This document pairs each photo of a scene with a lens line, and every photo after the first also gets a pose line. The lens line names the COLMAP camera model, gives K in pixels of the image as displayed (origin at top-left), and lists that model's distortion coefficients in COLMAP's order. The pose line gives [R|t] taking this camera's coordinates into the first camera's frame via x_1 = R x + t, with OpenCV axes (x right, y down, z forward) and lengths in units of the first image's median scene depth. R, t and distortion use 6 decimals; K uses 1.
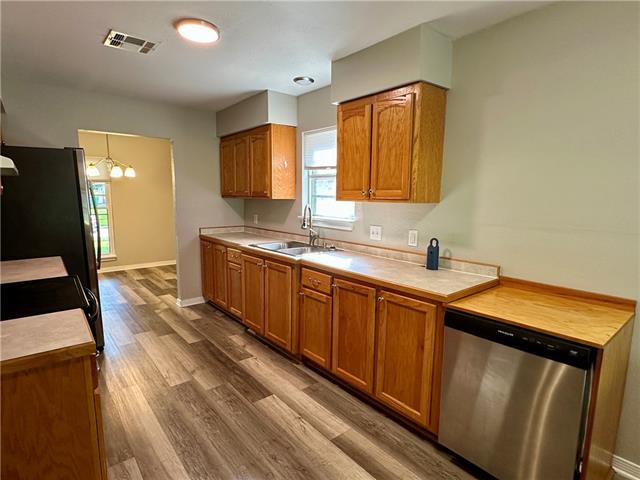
lens RADIAL K [[345.3, 0, 319.3], [0, 345.3, 242.0], [0, 0, 1]] dist [0.000044, 0.000059]
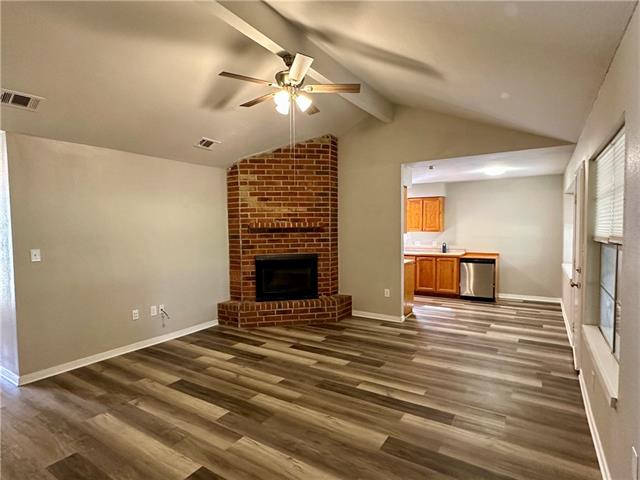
lens RADIAL K [[345.3, 0, 320.1], [0, 345.3, 240.9], [0, 0, 1]] dist [0.000044, 0.000059]
pose [[0.952057, -0.024601, 0.304929, -0.030742], [0.058361, 0.993061, -0.102098, 0.004080], [-0.300302, 0.114999, 0.946887, -0.029580]]
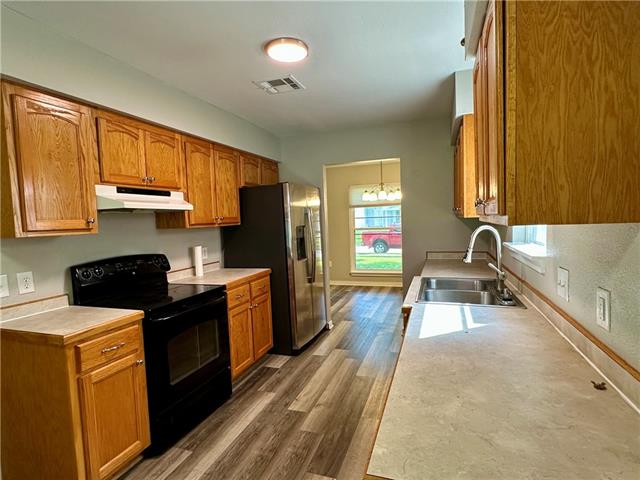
lens RADIAL K [[345.3, 0, 319.8], [0, 345.3, 240.6], [0, 0, 1]] dist [0.000044, 0.000059]
pose [[0.520480, 0.028582, -0.853395, 0.619852], [-0.075670, 0.997051, -0.012757, -0.084971], [0.850514, 0.071216, 0.521108, 0.702319]]
